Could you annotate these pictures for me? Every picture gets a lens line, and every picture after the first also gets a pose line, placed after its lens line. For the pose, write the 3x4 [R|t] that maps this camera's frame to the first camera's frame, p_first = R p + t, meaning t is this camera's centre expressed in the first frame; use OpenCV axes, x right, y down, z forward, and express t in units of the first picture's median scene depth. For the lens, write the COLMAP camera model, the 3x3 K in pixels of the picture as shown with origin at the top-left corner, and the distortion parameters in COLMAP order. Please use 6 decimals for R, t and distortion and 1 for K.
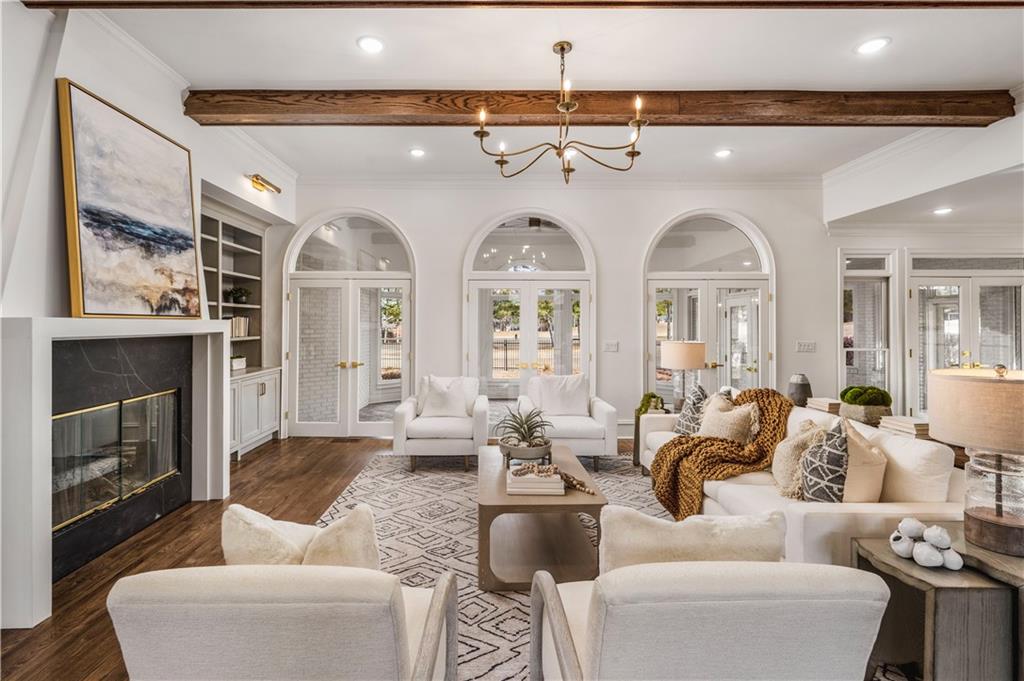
lens RADIAL K [[486.5, 0, 477.7], [0, 486.5, 324.5], [0, 0, 1]] dist [-0.000181, -0.000042]
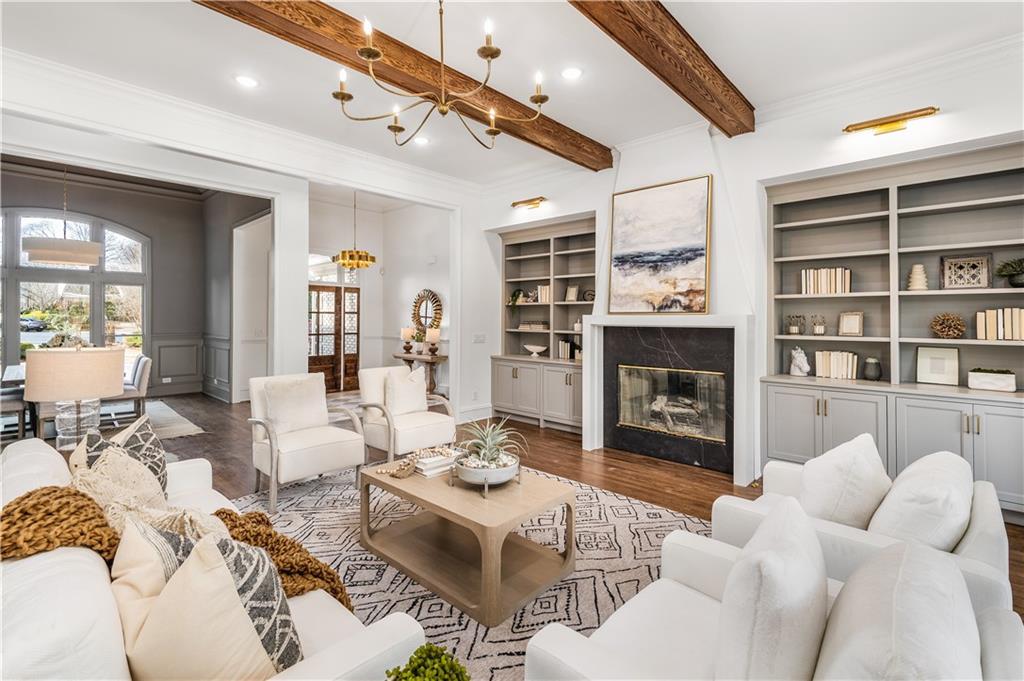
lens RADIAL K [[456.3, 0, 501.5], [0, 456.3, 318.2], [0, 0, 1]] dist [-0.000526, -0.000187]
pose [[-0.695619, -0.000009, -0.718411, 0.634056], [-0.003562, 0.999988, 0.003436, -0.003718], [0.718402, 0.004949, -0.695611, 1.553165]]
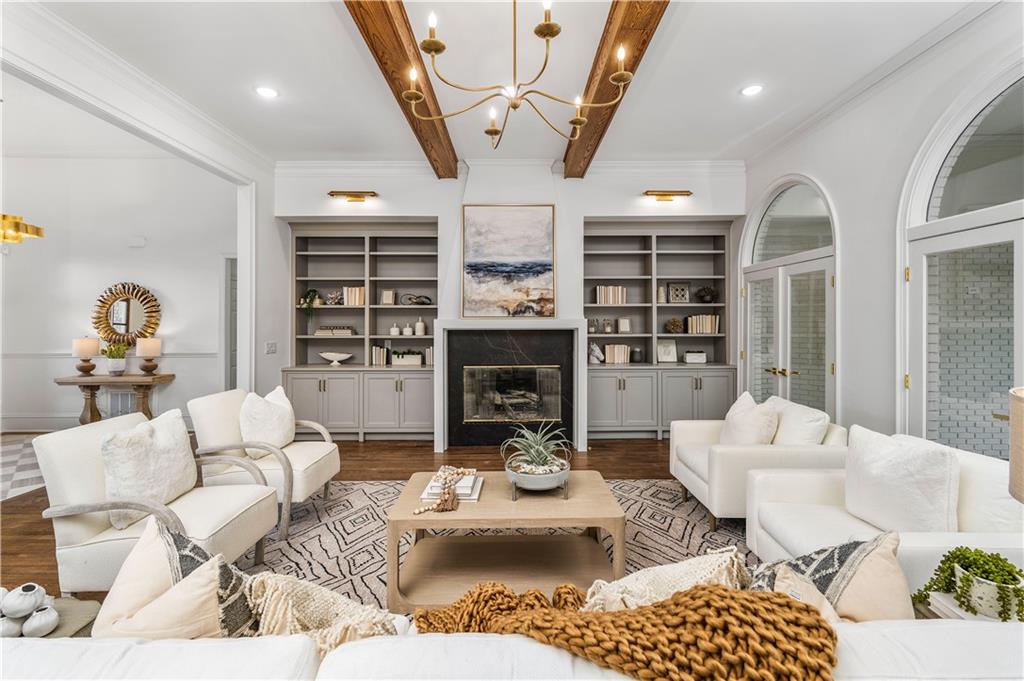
lens RADIAL K [[456.3, 0, 501.5], [0, 456.3, 318.2], [0, 0, 1]] dist [-0.000526, -0.000187]
pose [[-0.016747, -0.004208, -0.999851, 0.875531], [0.000552, 0.999991, -0.004218, -0.006912], [0.999860, -0.000622, -0.016745, 0.946031]]
